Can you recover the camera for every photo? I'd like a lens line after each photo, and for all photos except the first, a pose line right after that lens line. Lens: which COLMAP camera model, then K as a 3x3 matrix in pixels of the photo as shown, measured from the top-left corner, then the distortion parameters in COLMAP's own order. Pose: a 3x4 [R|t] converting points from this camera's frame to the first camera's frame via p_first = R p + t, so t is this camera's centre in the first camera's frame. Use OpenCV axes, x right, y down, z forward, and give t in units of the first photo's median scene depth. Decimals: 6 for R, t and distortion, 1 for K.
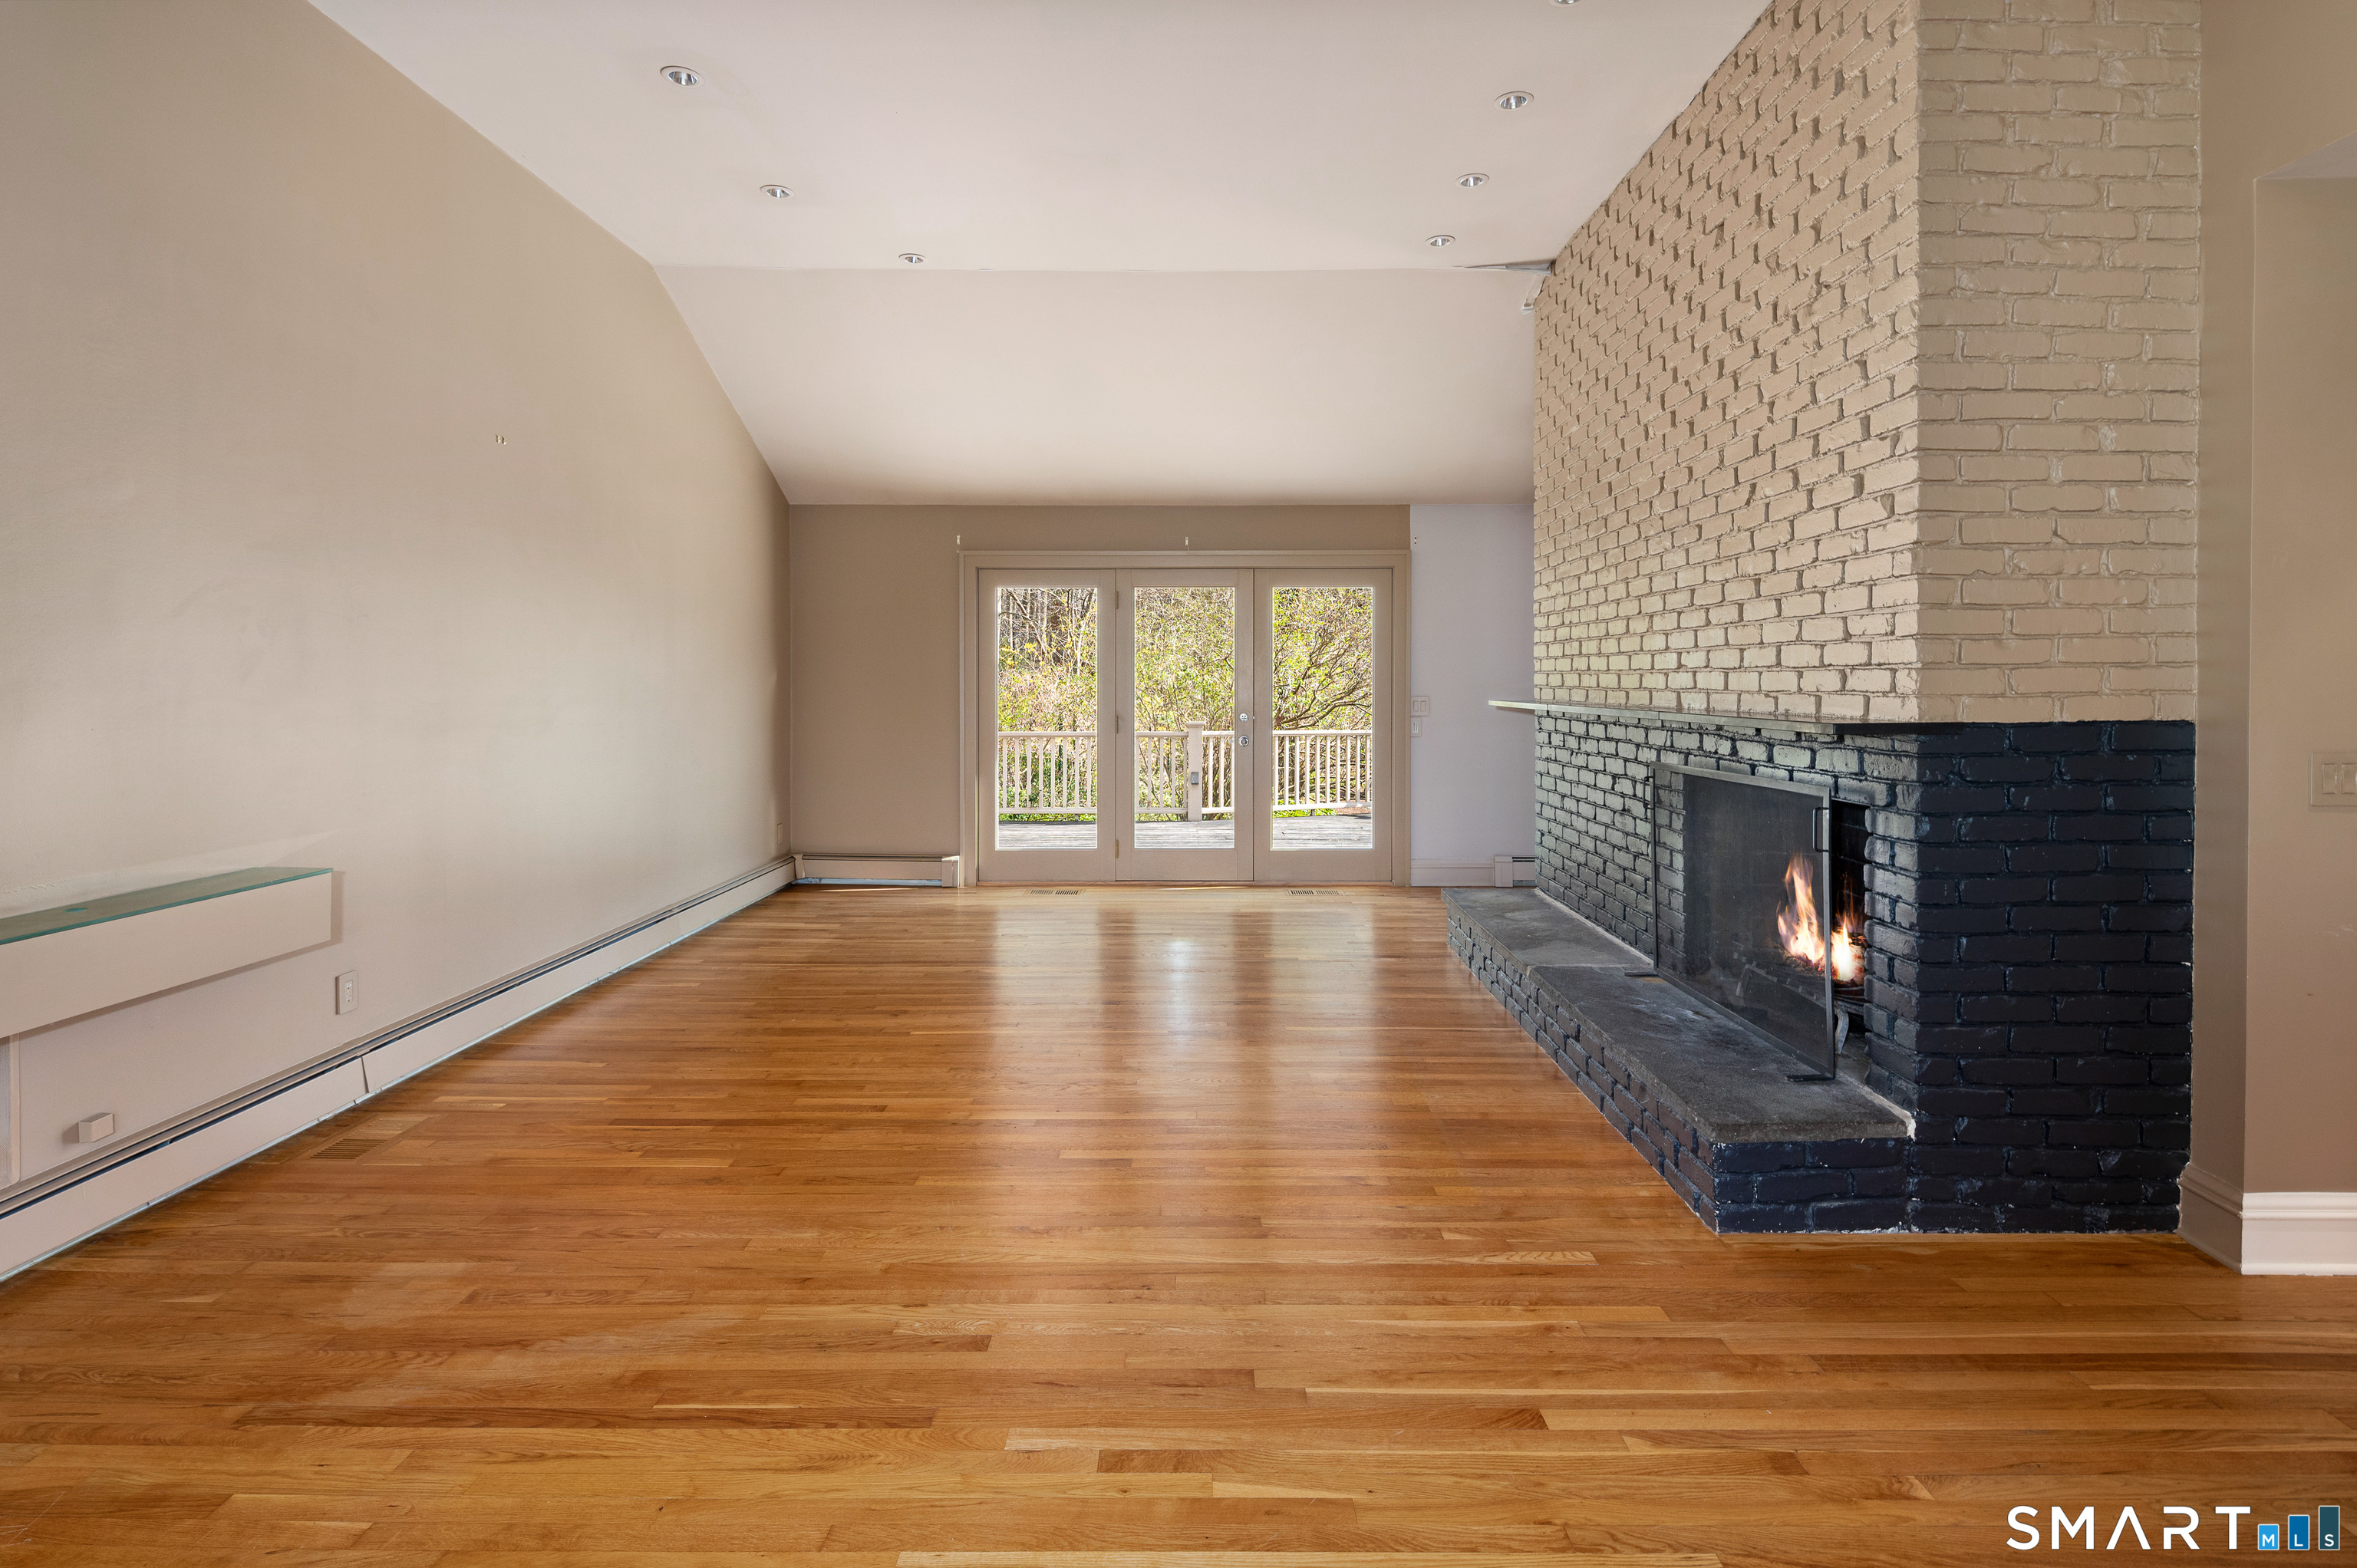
lens RADIAL K [[1159.4, 0, 1200.2], [0, 1159.4, 694.7], [0, 0, 1]] dist [0.008944, -0.003800]
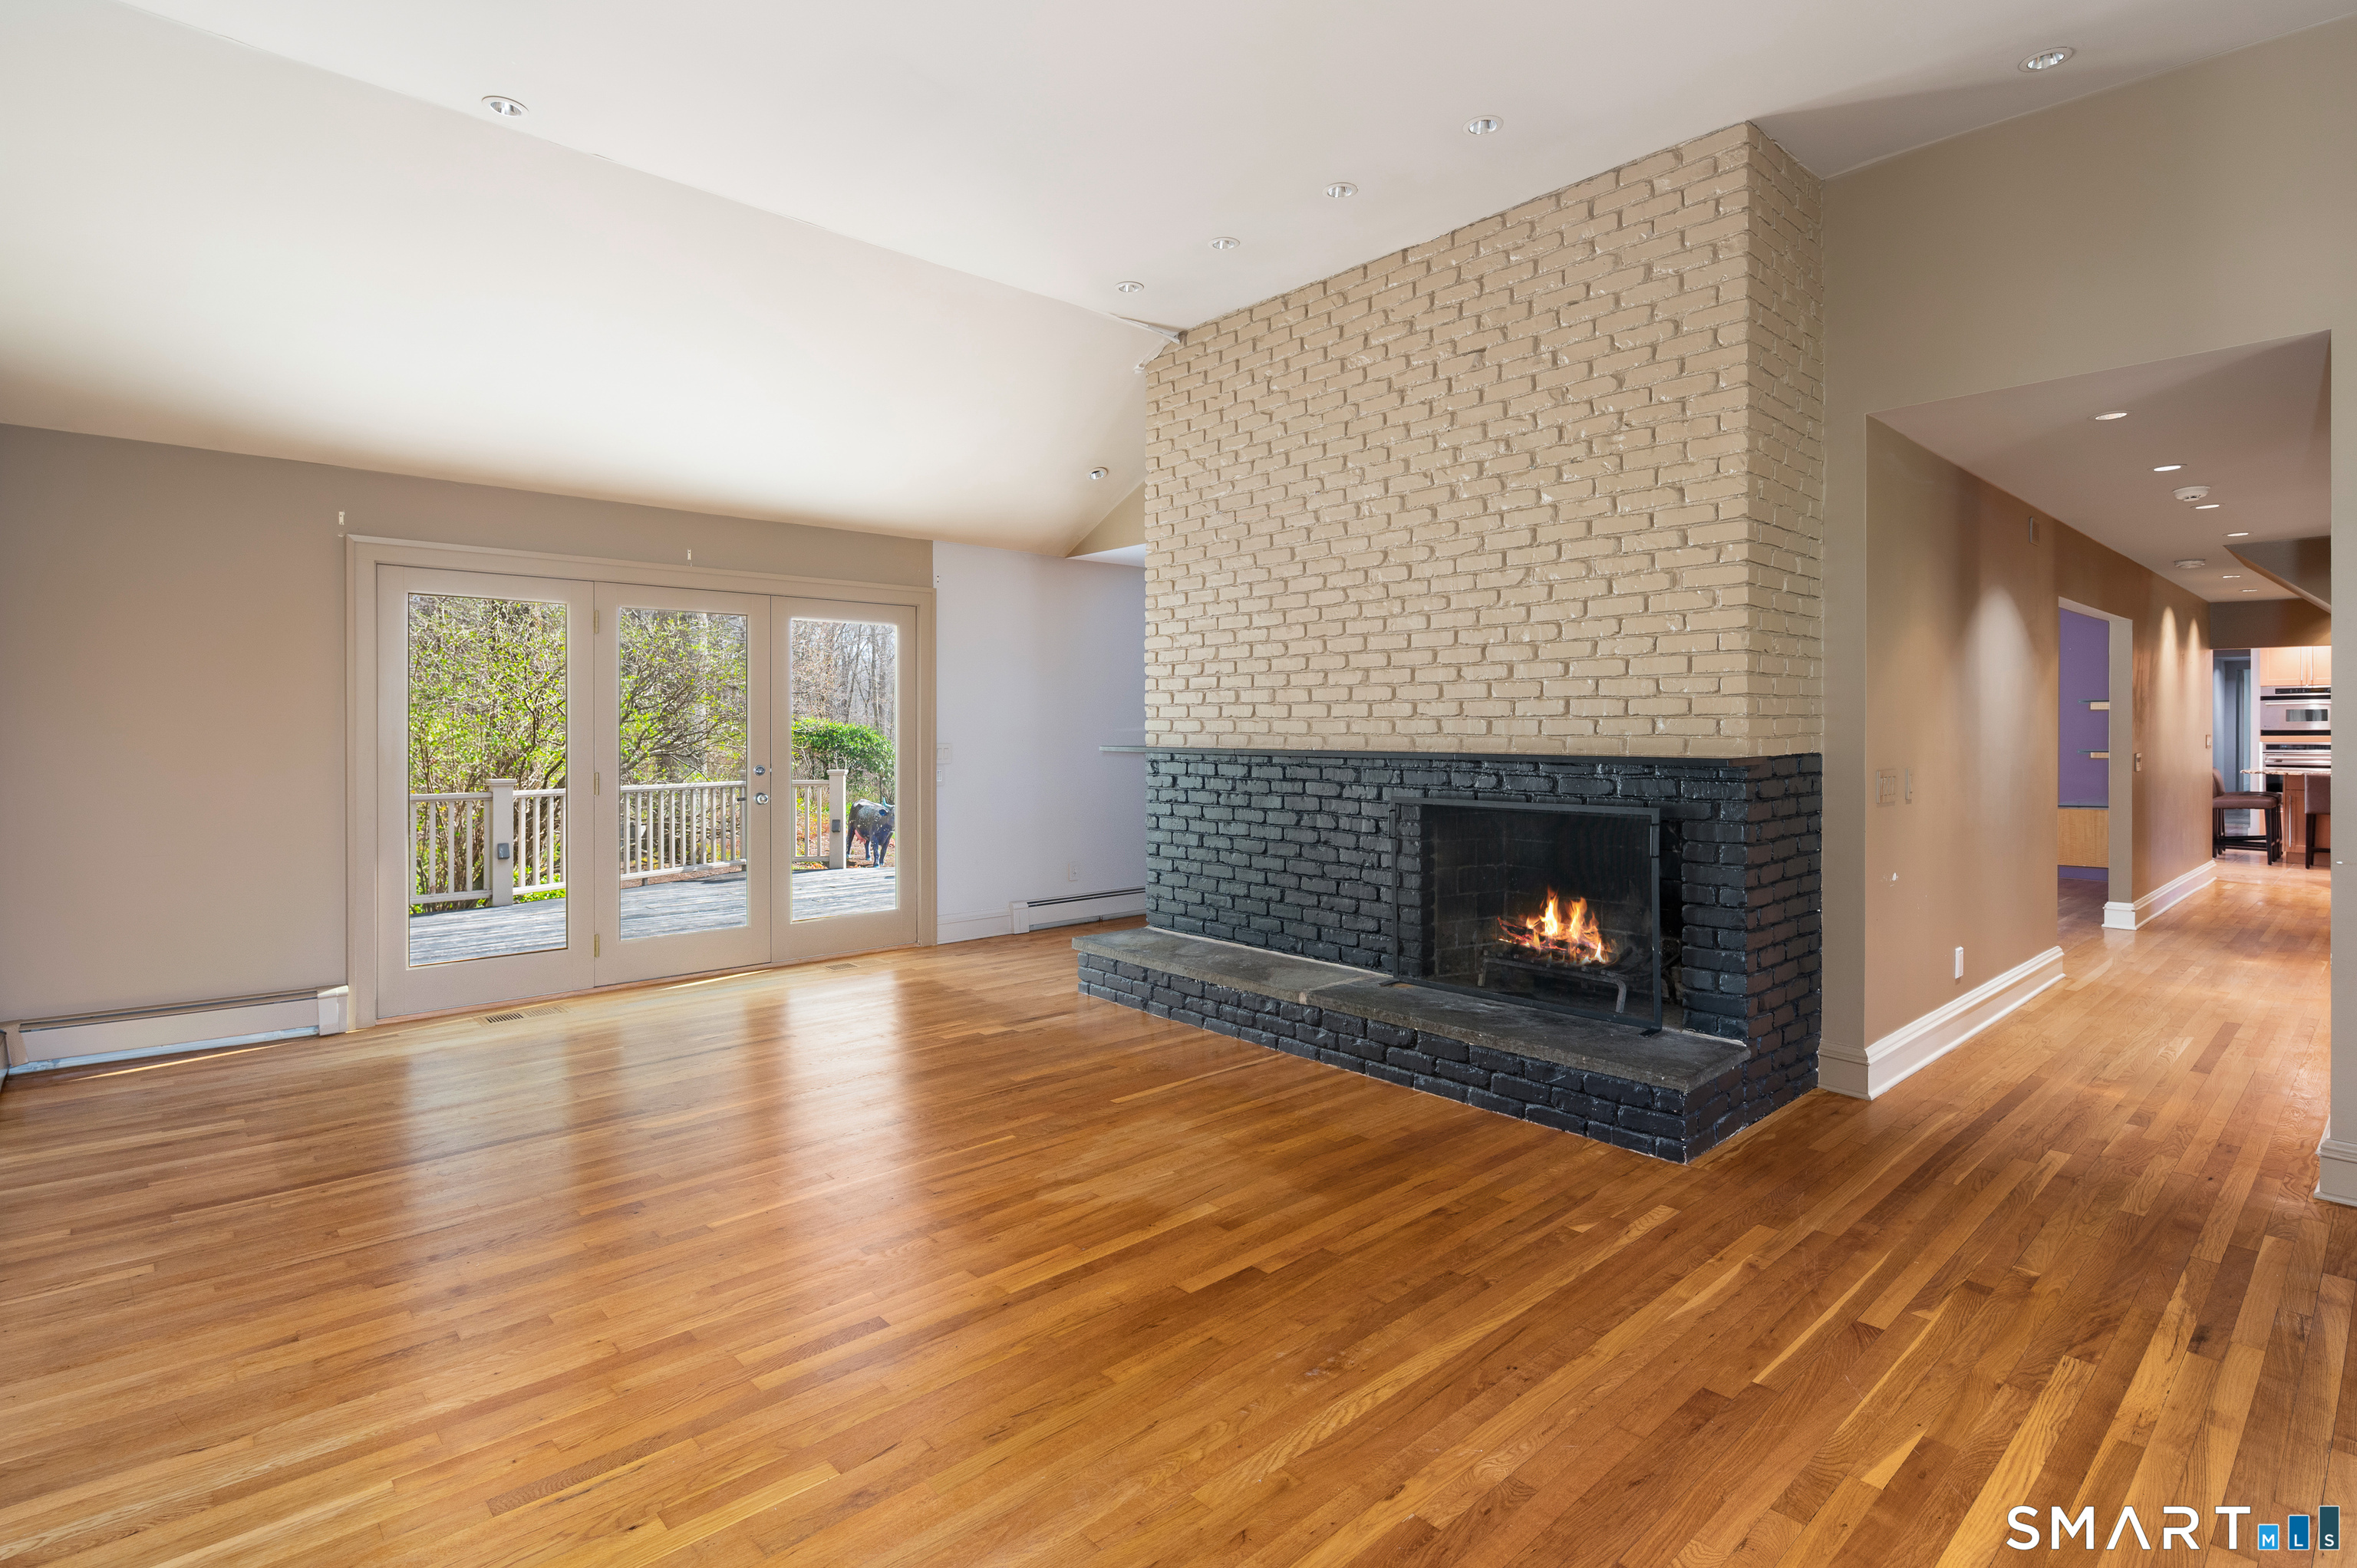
lens RADIAL K [[1159.4, 0, 1183.0], [0, 1159.4, 726.8], [0, 0, 1]] dist [0.008944, -0.003800]
pose [[0.728879, 0.000234, 0.684643, -0.750091], [0.008150, 0.999926, -0.009018, -0.004638], [-0.684595, 0.012153, 0.728823, 0.410283]]
